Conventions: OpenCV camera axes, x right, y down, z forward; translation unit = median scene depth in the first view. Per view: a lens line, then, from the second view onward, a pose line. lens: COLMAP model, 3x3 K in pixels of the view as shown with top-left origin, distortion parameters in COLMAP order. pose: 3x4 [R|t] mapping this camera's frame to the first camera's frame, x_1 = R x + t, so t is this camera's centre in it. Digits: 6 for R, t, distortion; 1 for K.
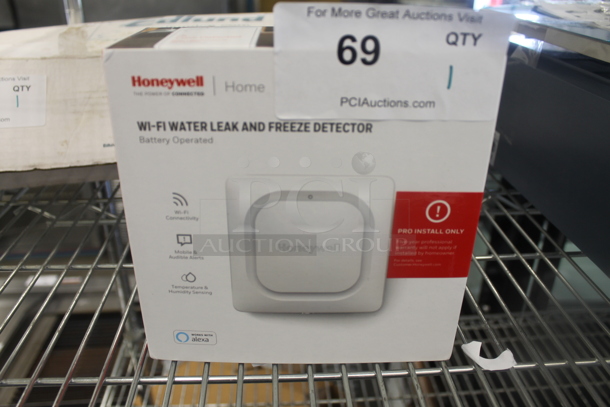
lens RADIAL K [[512.4, 0, 300.6], [0, 512.4, 210.0], [0, 0, 1]] dist [-0.138695, 0.027993]
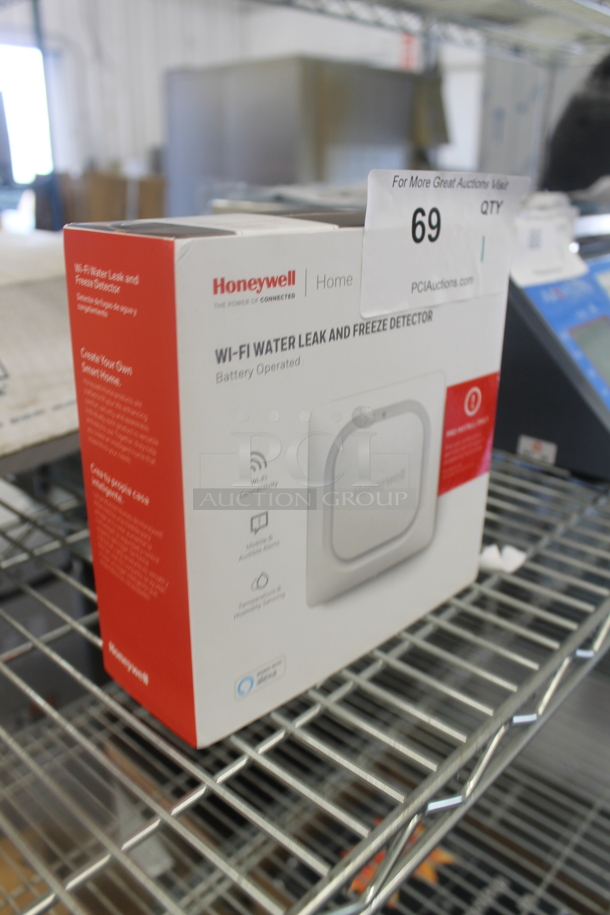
lens RADIAL K [[768.6, 0, 302.4], [0, 768.6, 456.6], [0, 0, 1]] dist [-0.138695, 0.027993]
pose [[0.710019, -0.250162, 0.658249, -0.922325], [0.305955, 0.951521, 0.031599, -0.042610], [-0.634243, 0.178959, 0.752137, 0.216898]]
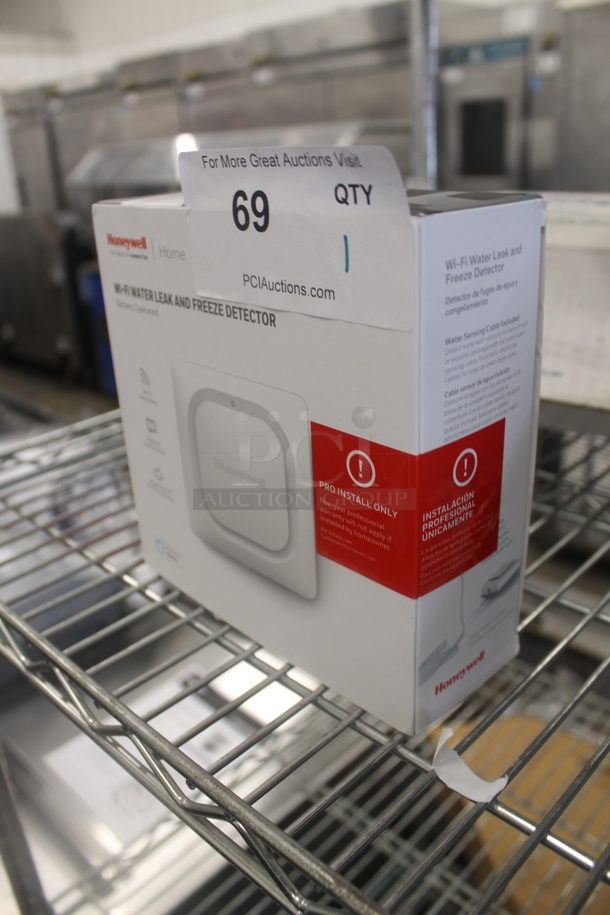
lens RADIAL K [[768.6, 0, 304.3], [0, 768.6, 452.9], [0, 0, 1]] dist [-0.138695, 0.027993]
pose [[0.668890, 0.245895, -0.701514, 0.969997], [-0.271861, 0.959250, 0.077018, -0.077139], [0.691866, 0.139198, 0.708481, 0.293780]]
